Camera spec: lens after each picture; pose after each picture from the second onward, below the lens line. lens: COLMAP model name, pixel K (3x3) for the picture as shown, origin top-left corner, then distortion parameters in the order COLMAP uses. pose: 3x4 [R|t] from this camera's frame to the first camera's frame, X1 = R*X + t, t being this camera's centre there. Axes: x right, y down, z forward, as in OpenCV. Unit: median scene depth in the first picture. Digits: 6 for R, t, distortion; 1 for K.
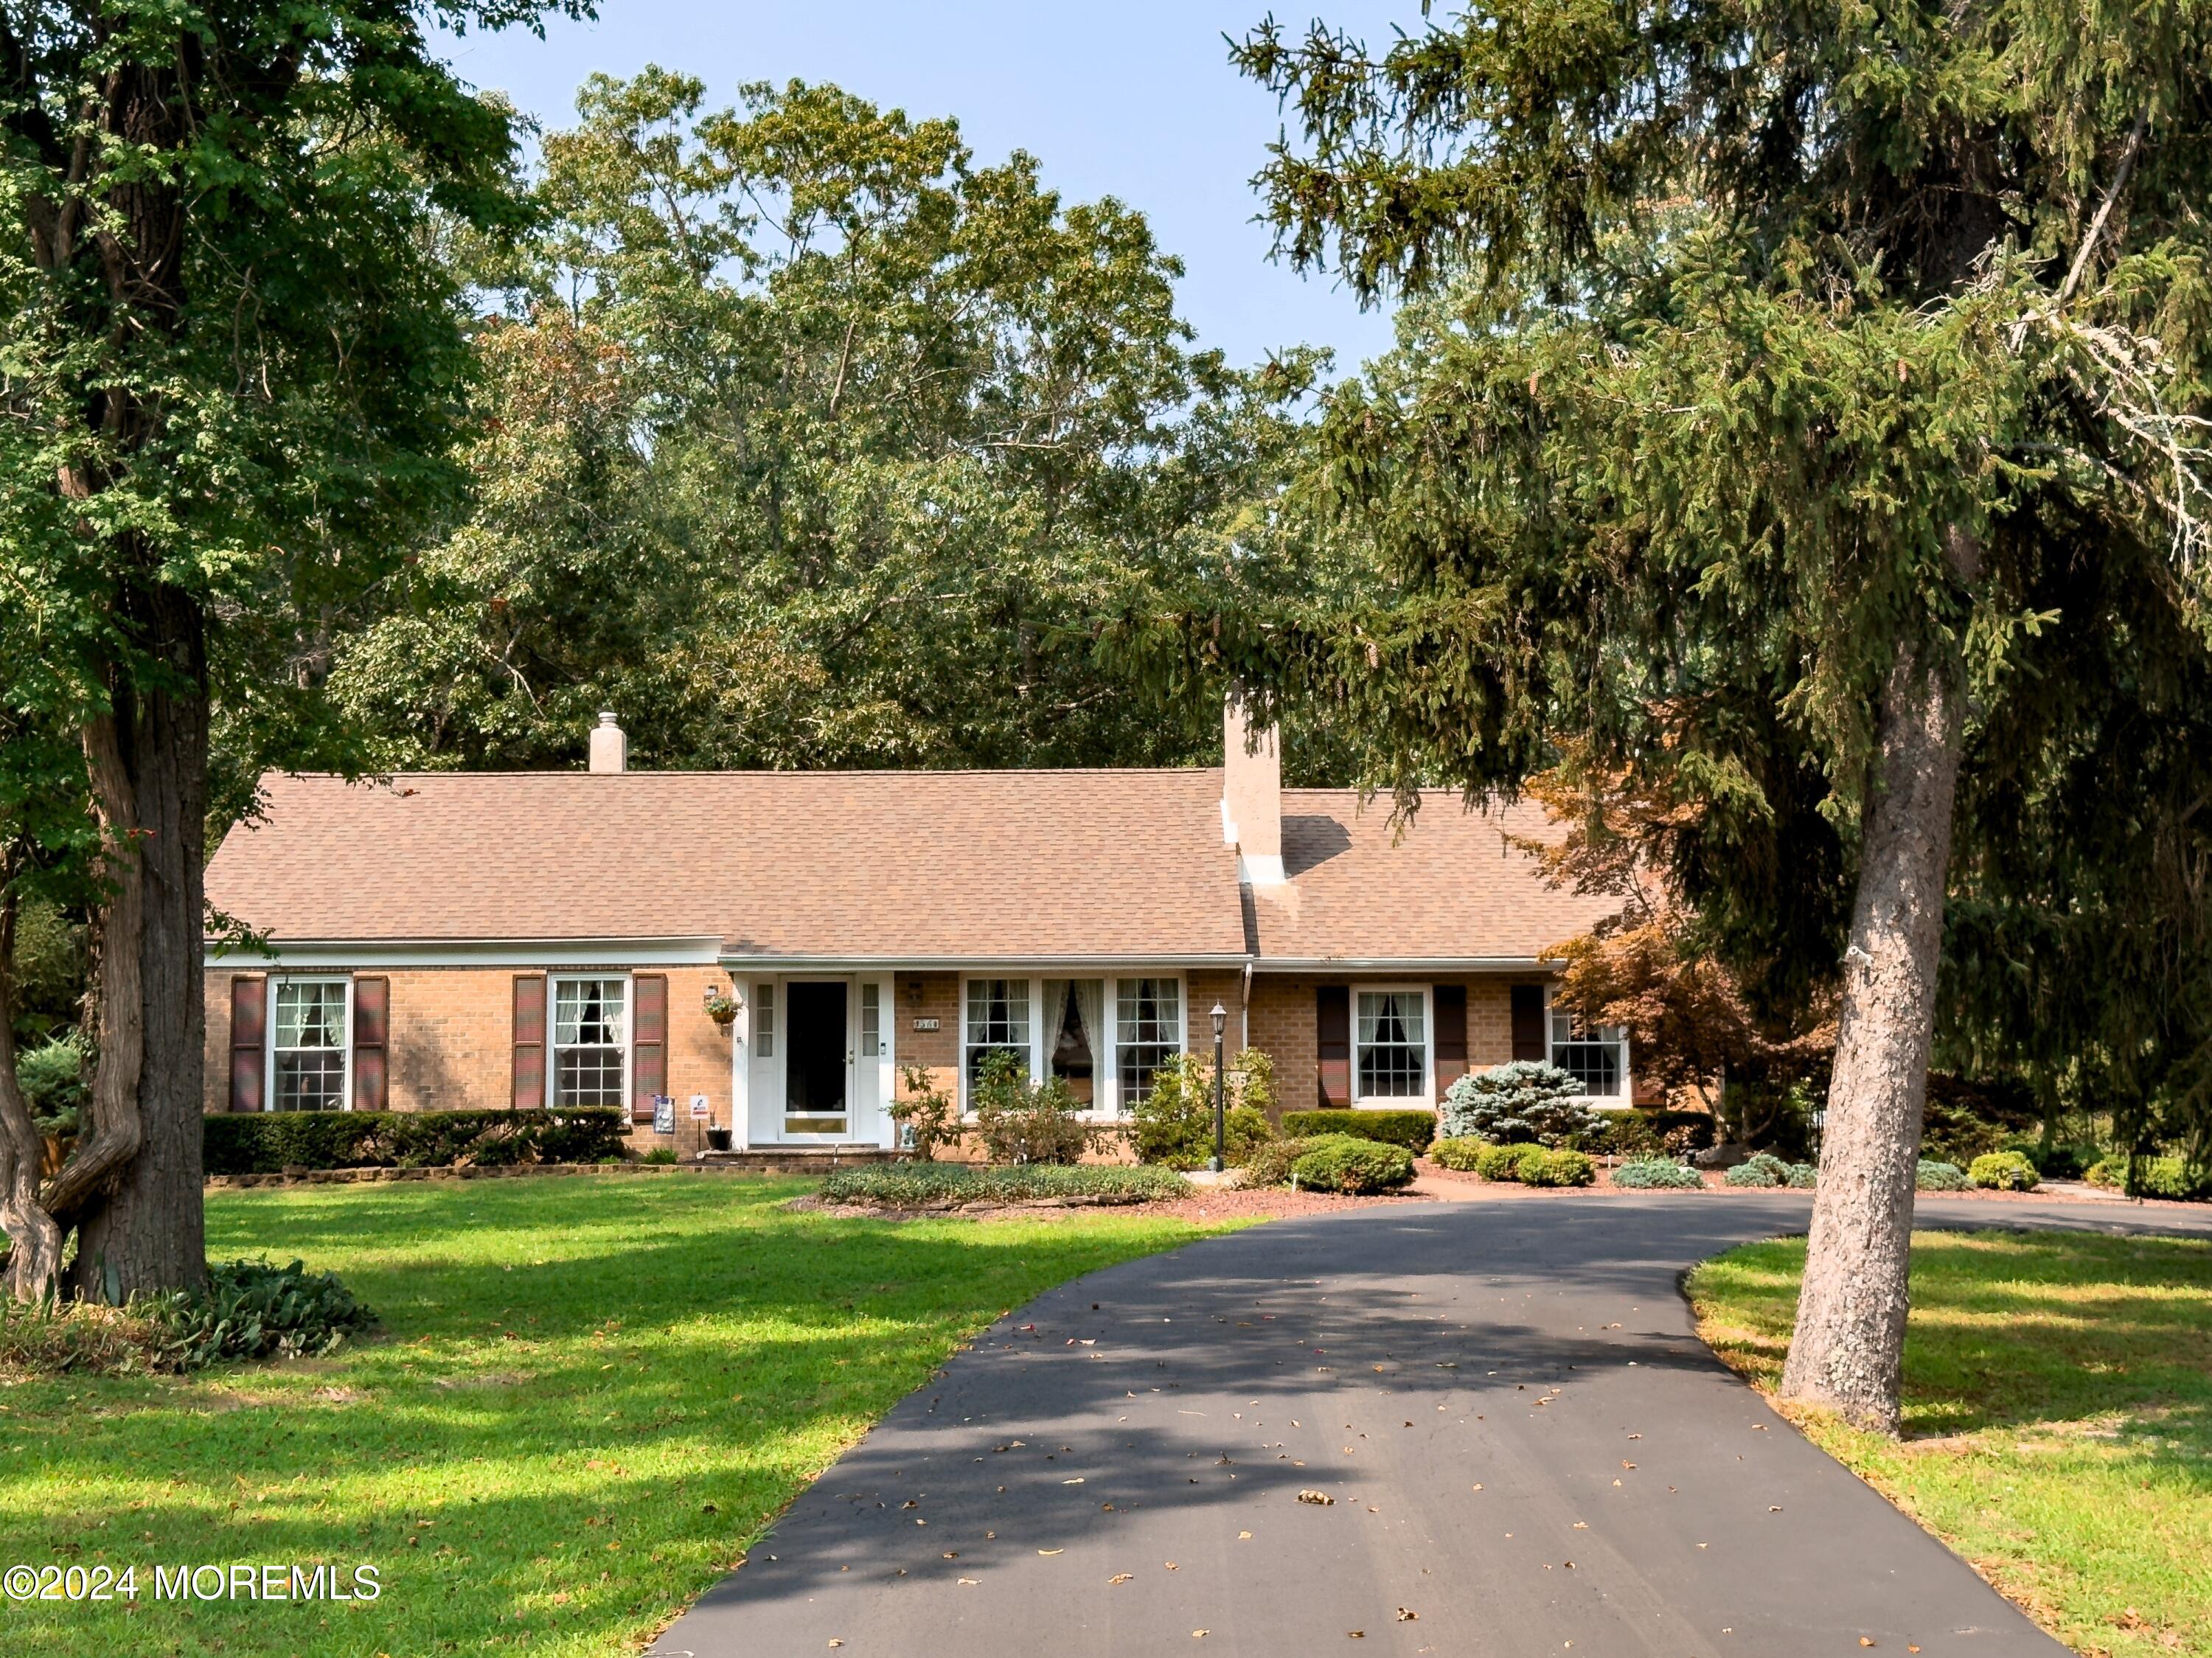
lens RADIAL K [[3104.7, 0, 1095.3], [0, 3104.7, 833.8], [0, 0, 1]] dist [0.067265, 0.000000]
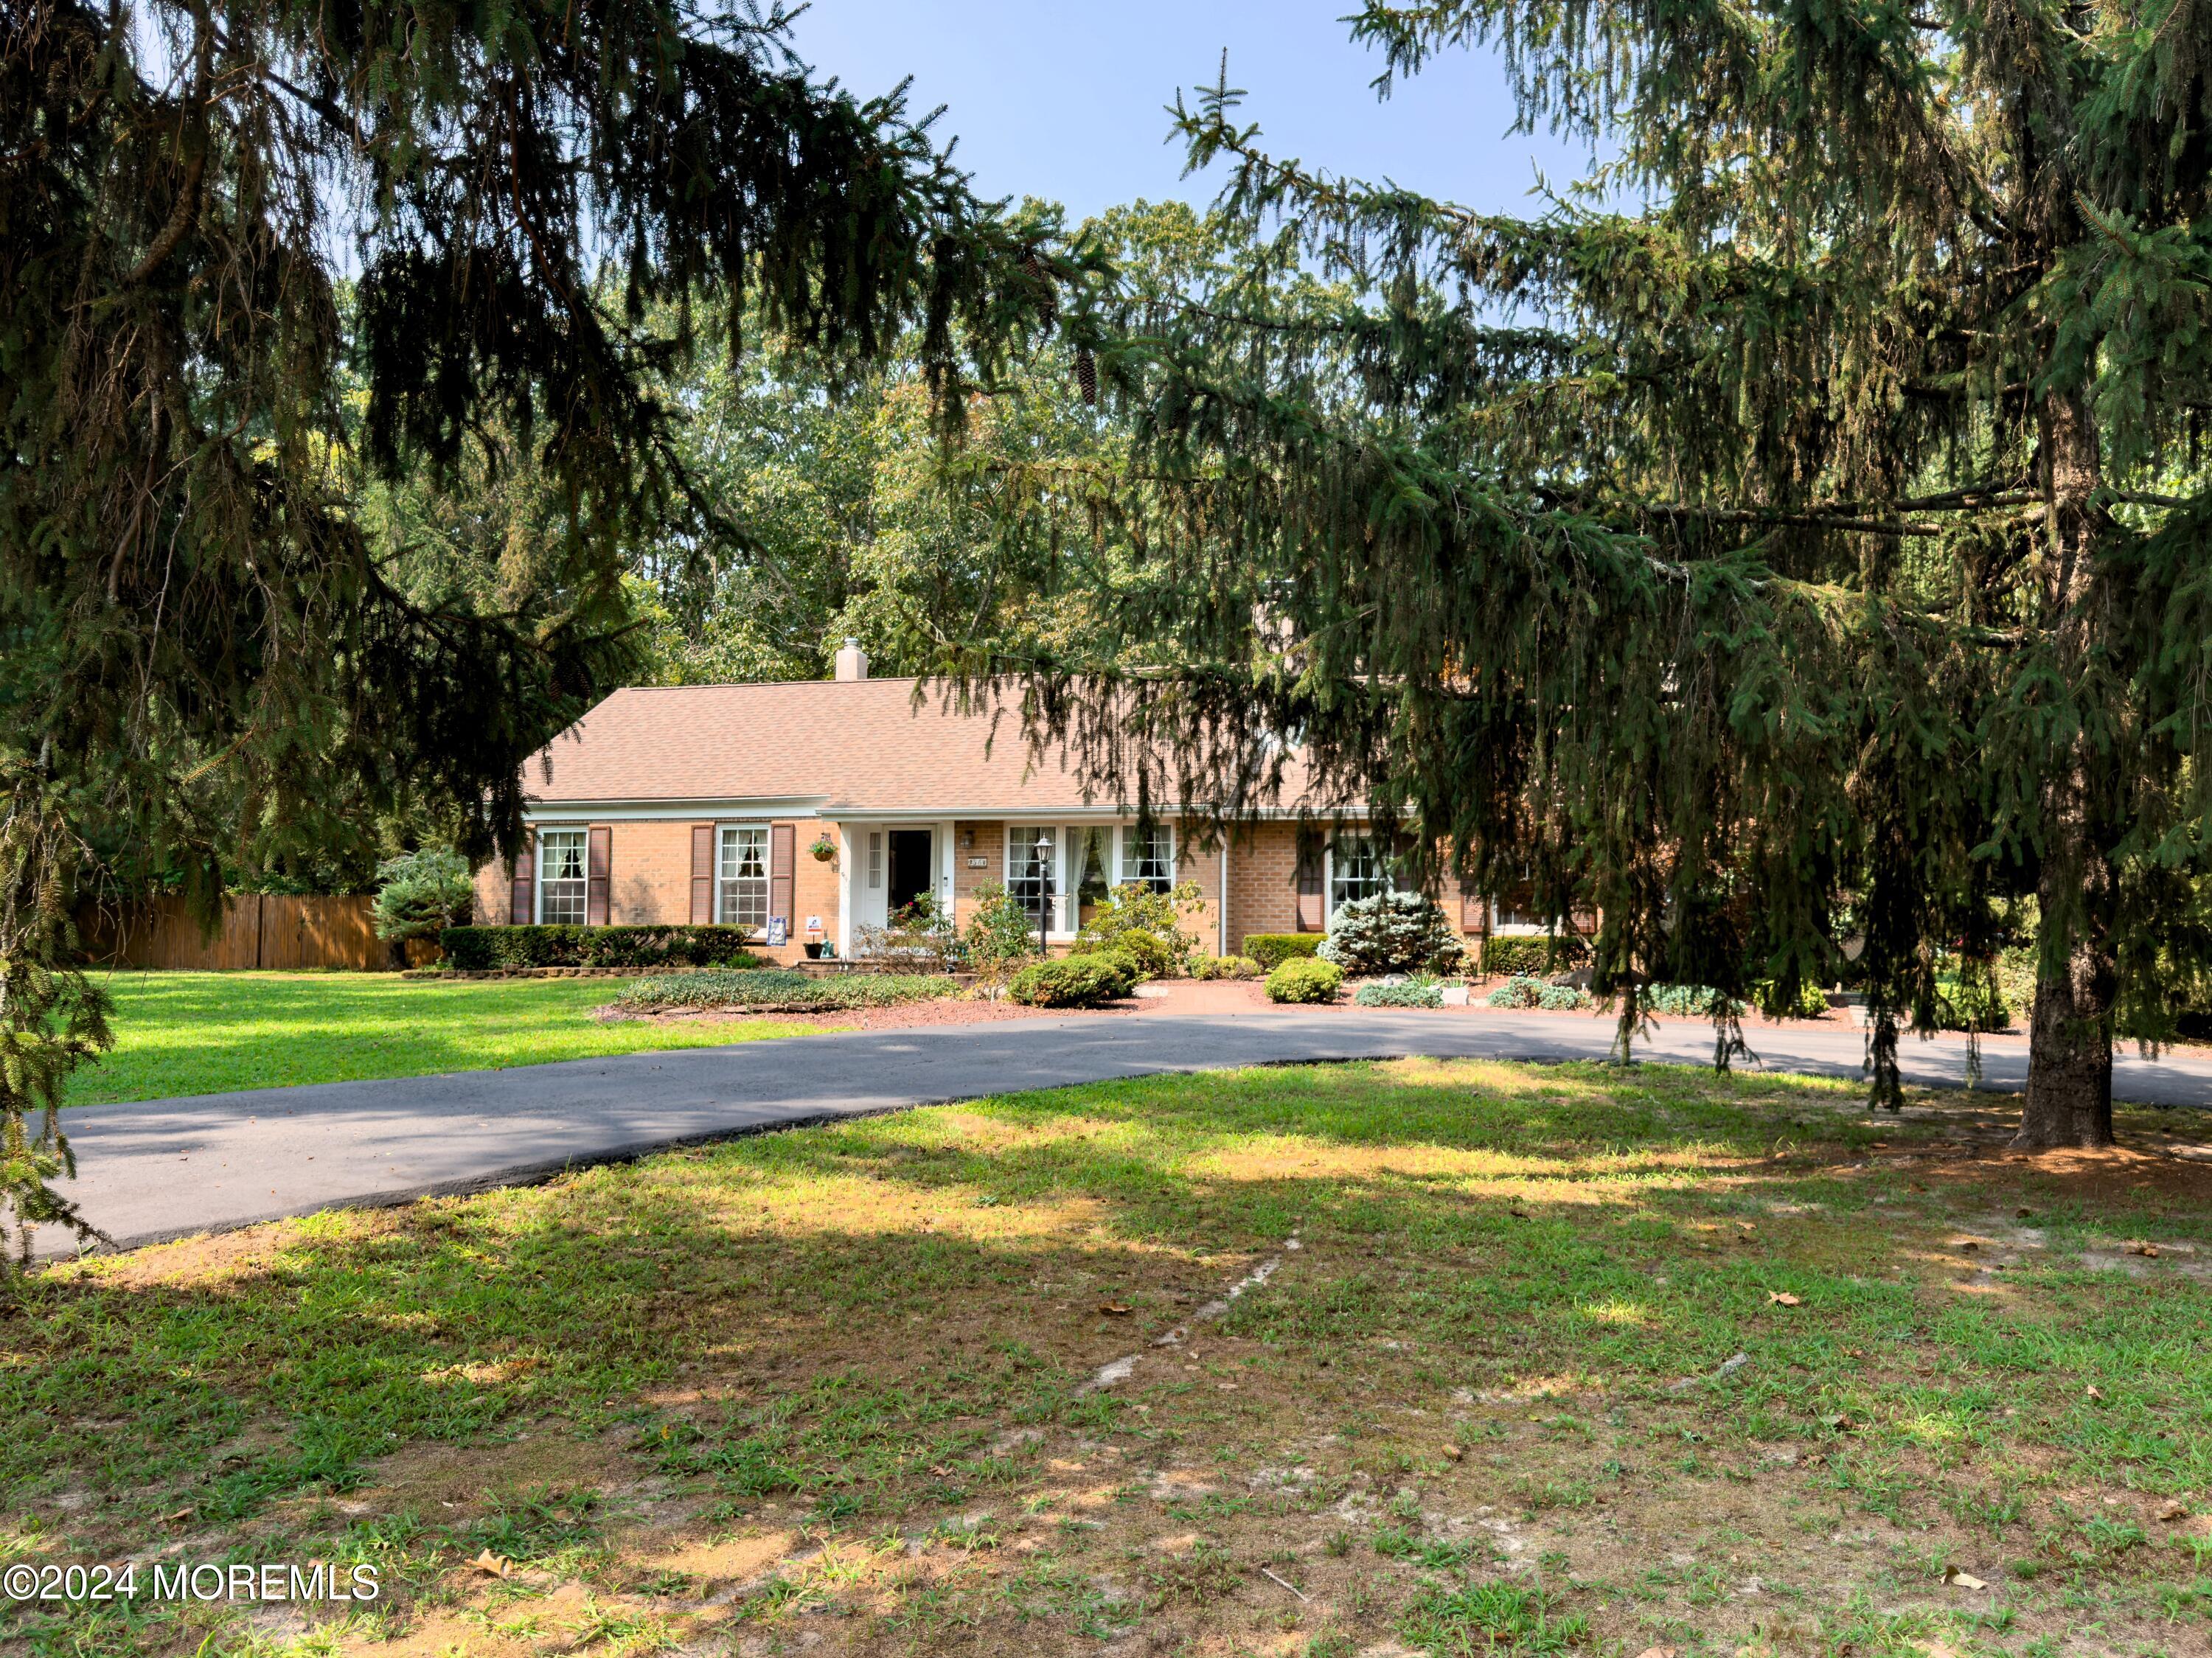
lens RADIAL K [[1868.7, 0, 1098.5], [0, 1868.7, 838.3], [0, 0, 1]] dist [0.007049, -0.001405]
pose [[0.952706, -0.004776, -0.303857, 0.222467], [0.015701, 0.999315, 0.033523, 0.026633], [0.303488, -0.036708, 0.952128, 0.289331]]
